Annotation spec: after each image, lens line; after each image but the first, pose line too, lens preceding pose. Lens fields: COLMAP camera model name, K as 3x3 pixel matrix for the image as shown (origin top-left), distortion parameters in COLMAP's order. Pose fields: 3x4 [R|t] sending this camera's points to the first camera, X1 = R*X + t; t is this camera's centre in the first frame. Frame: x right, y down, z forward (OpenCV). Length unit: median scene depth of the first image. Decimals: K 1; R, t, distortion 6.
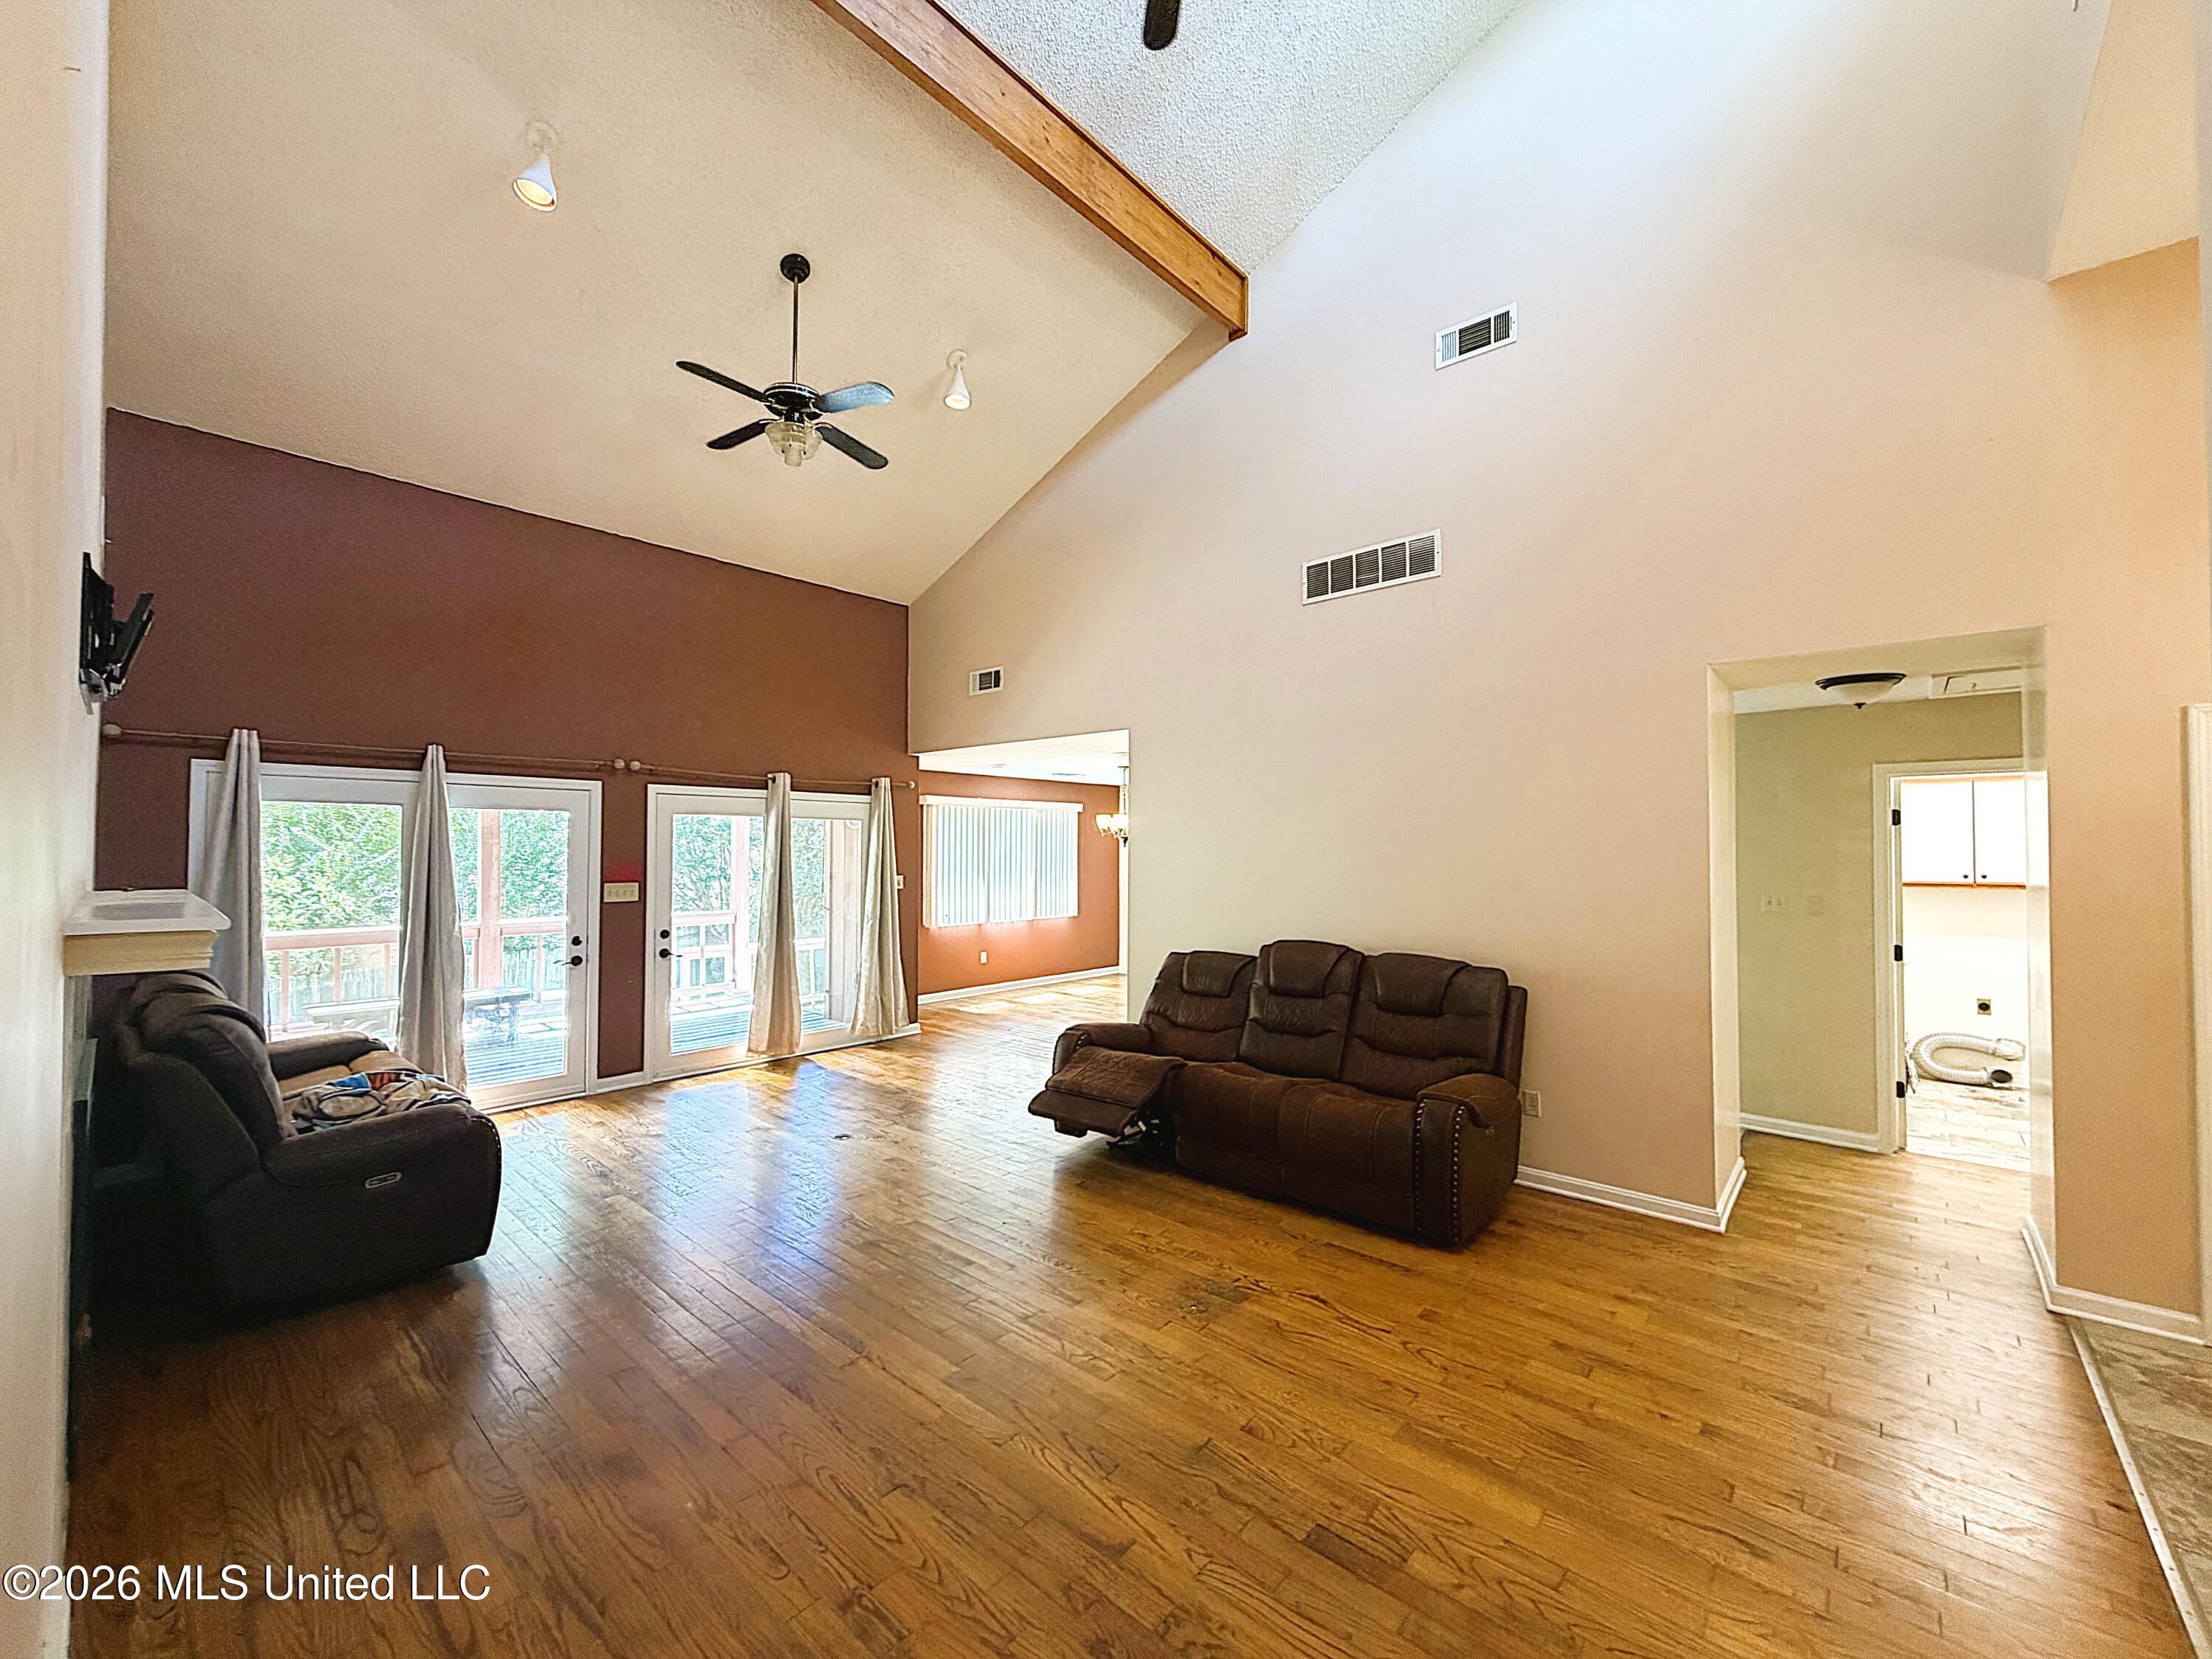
lens RADIAL K [[883.1, 0, 1101.0], [0, 883.1, 830.8], [0, 0, 1]] dist [0.001812, -0.000141]
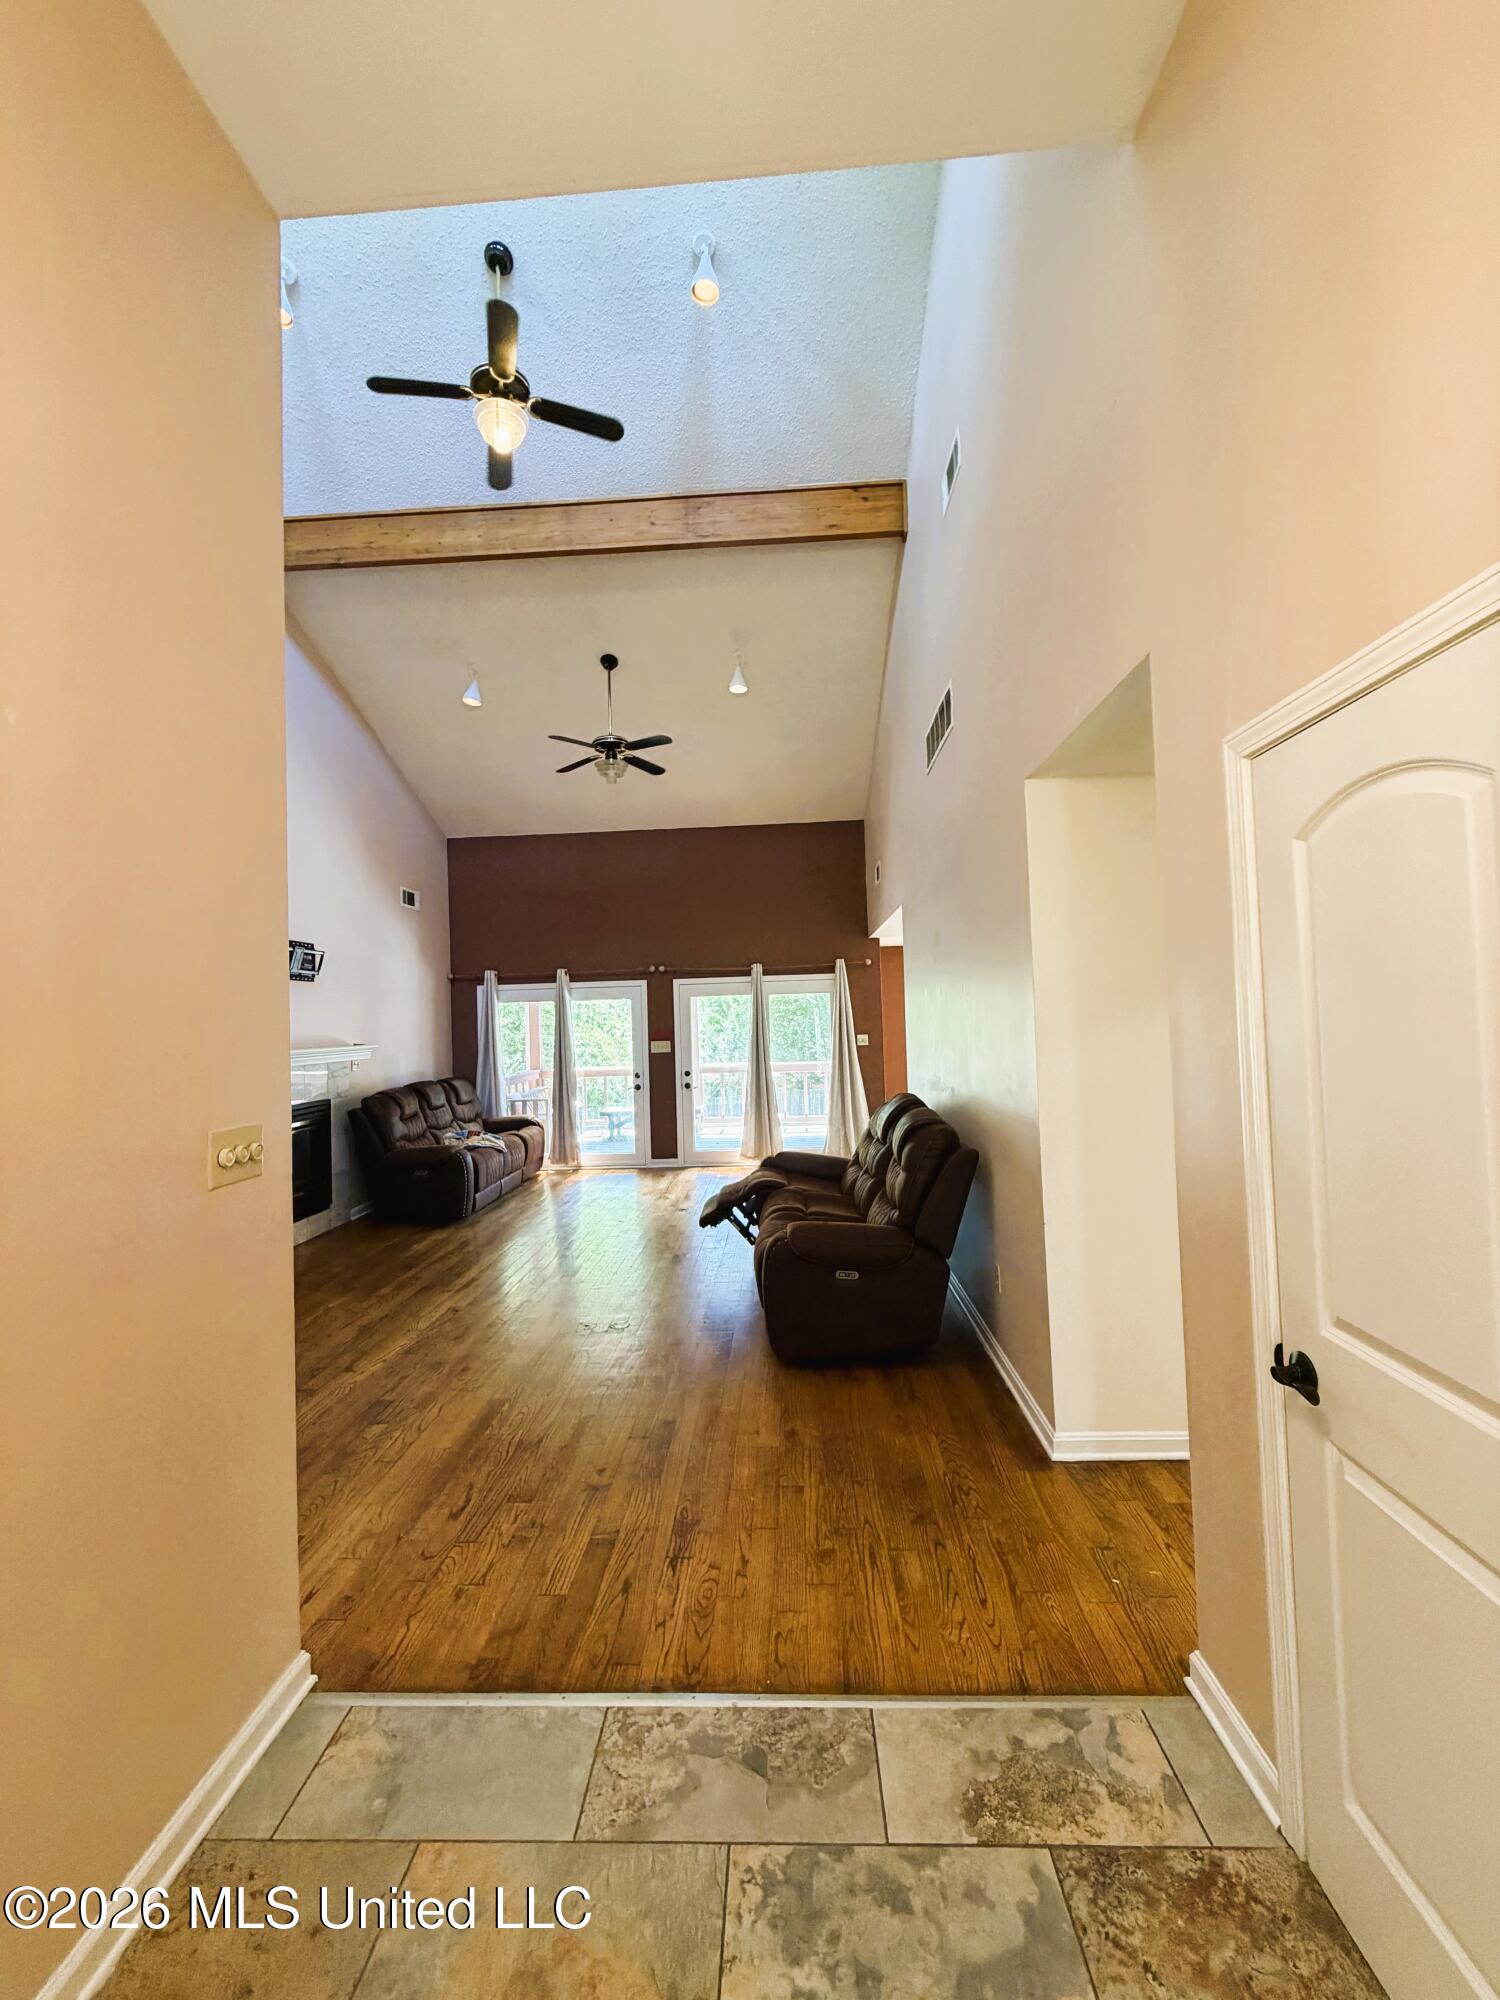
lens RADIAL K [[798.4, 0, 753.3], [0, 798.4, 997.1], [0, 0, 1]] dist [0.001812, -0.000141]
pose [[0.630513, -0.044729, -0.774889, 0.741978], [0.048506, 0.998657, -0.018177, 0.013361], [0.774661, -0.026126, 0.631837, 0.210597]]
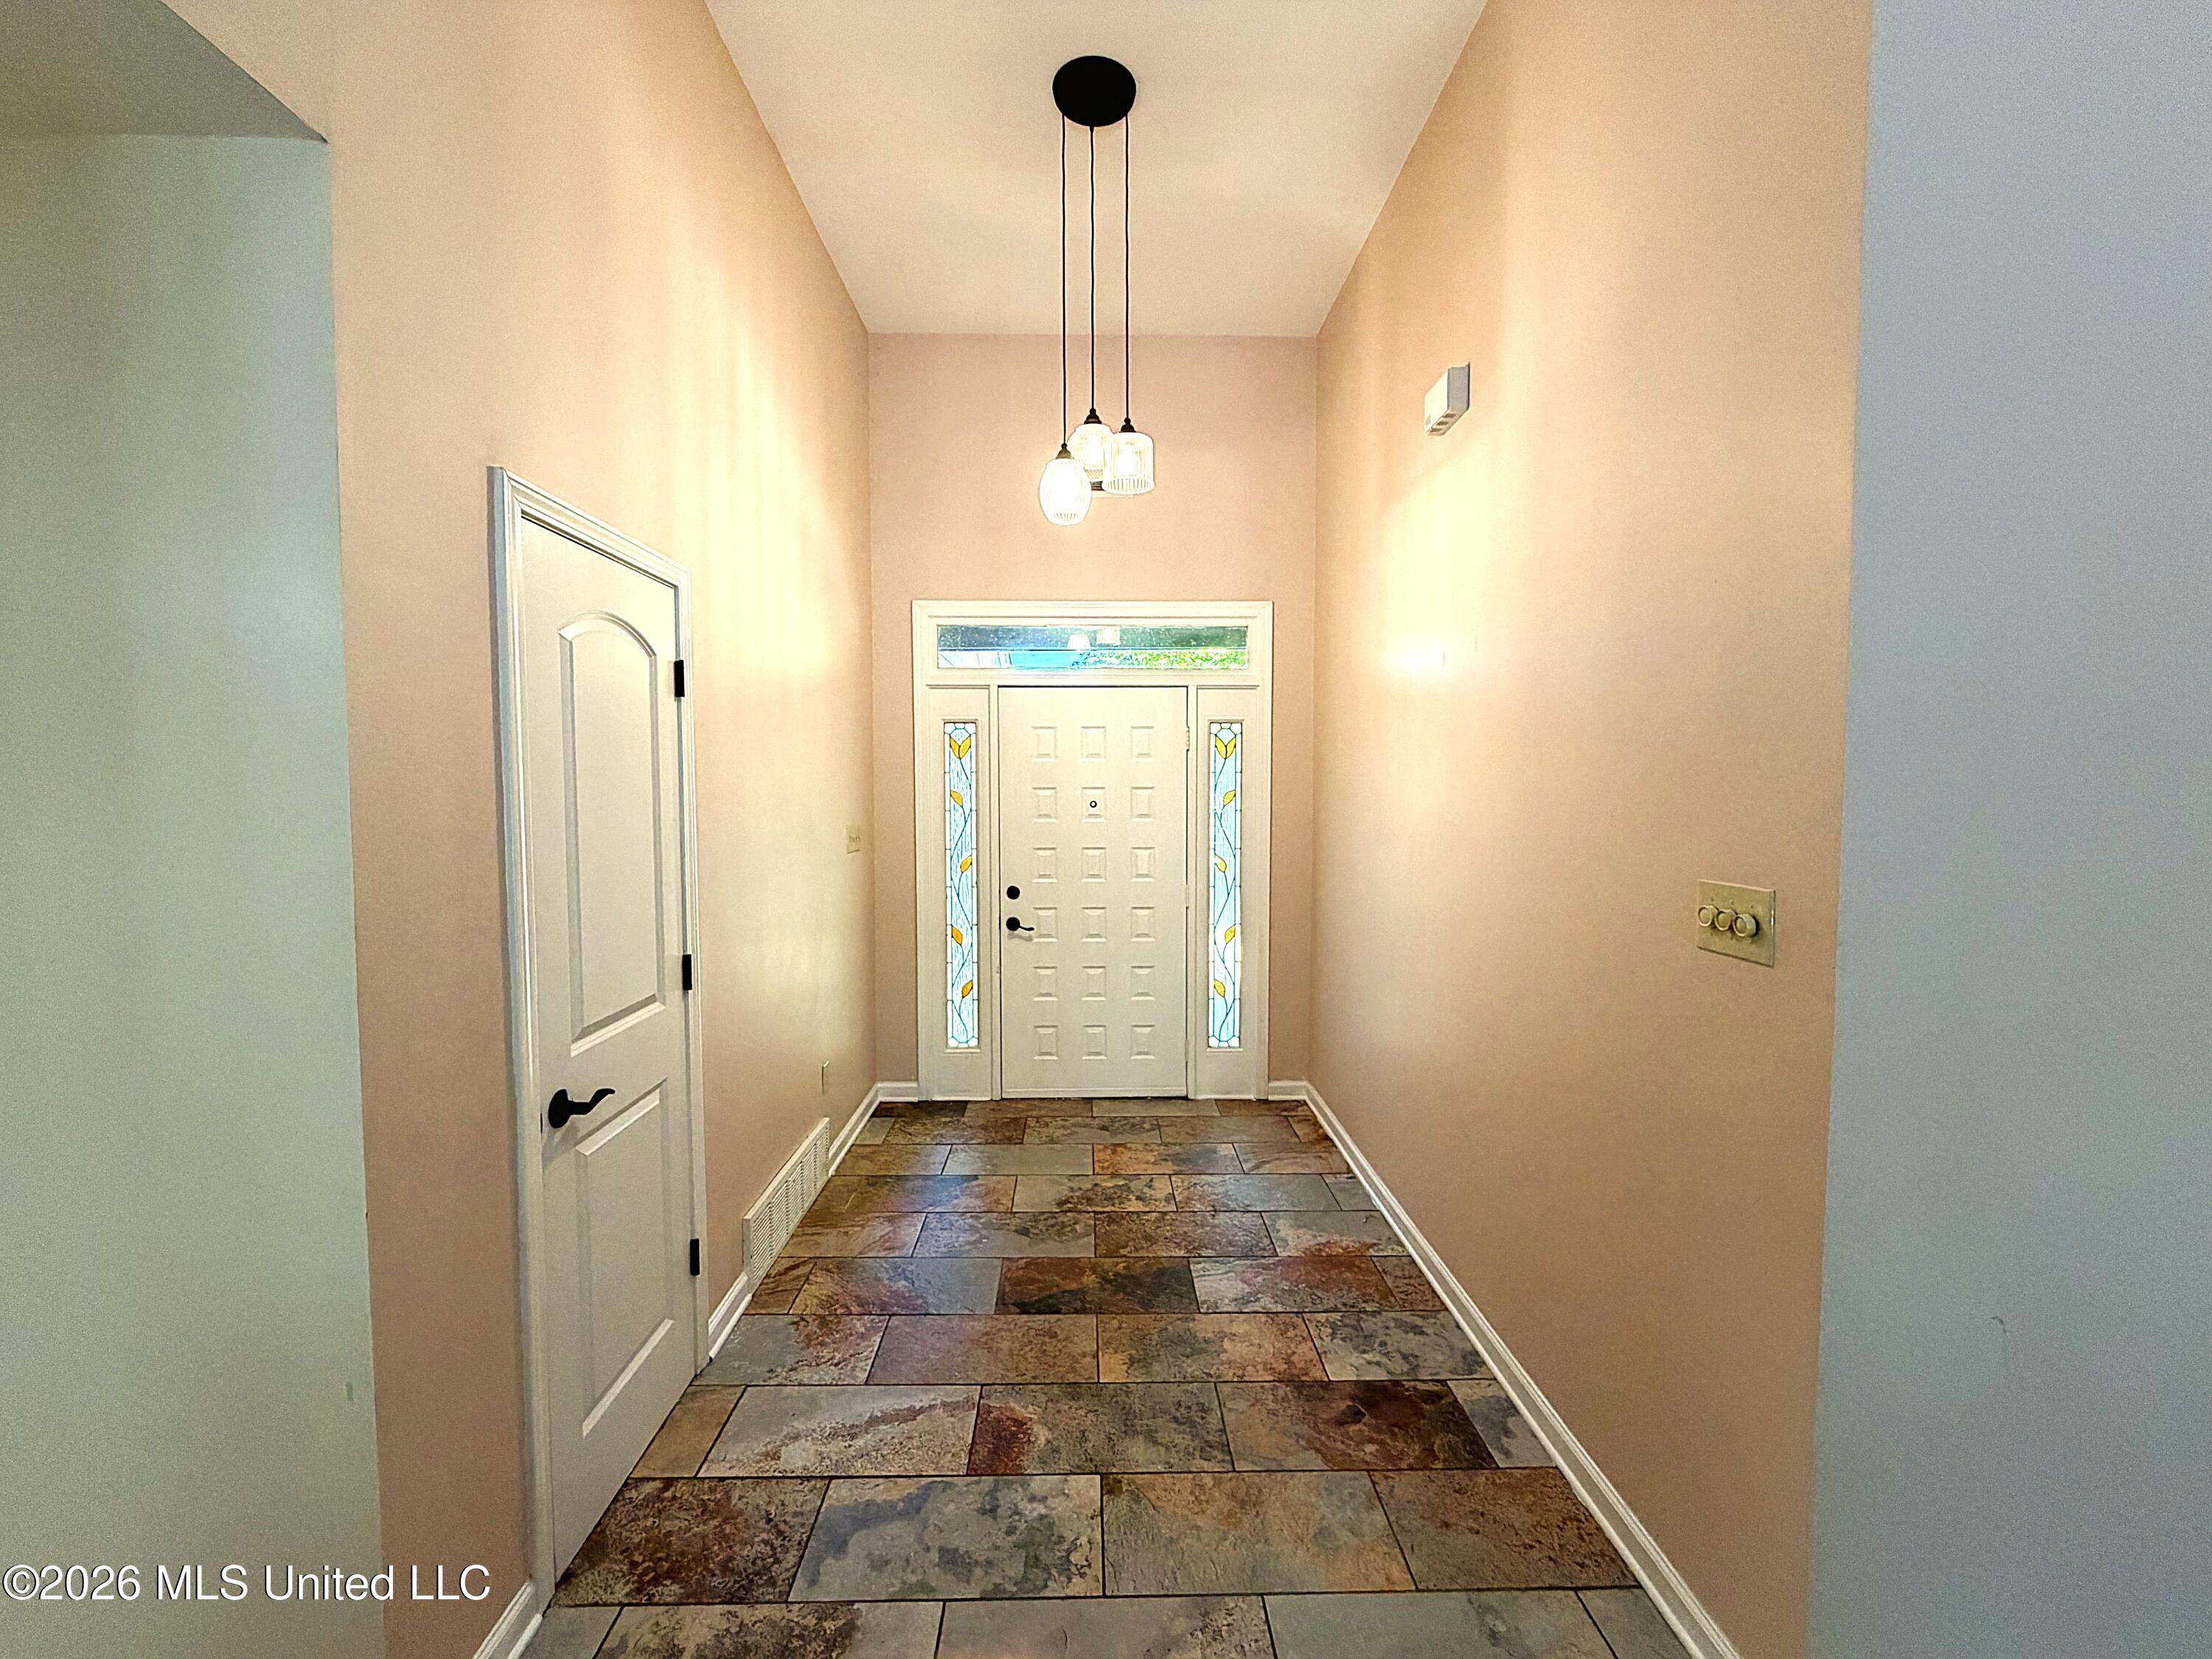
lens RADIAL K [[883.1, 0, 1102.2], [0, 883.1, 823.8], [0, 0, 1]] dist [0.001812, -0.000141]
pose [[-0.676618, -0.035167, 0.735494, 0.300977], [-0.015329, 0.999315, 0.033679, 0.023732], [-0.736175, 0.011513, -0.676694, 0.570047]]
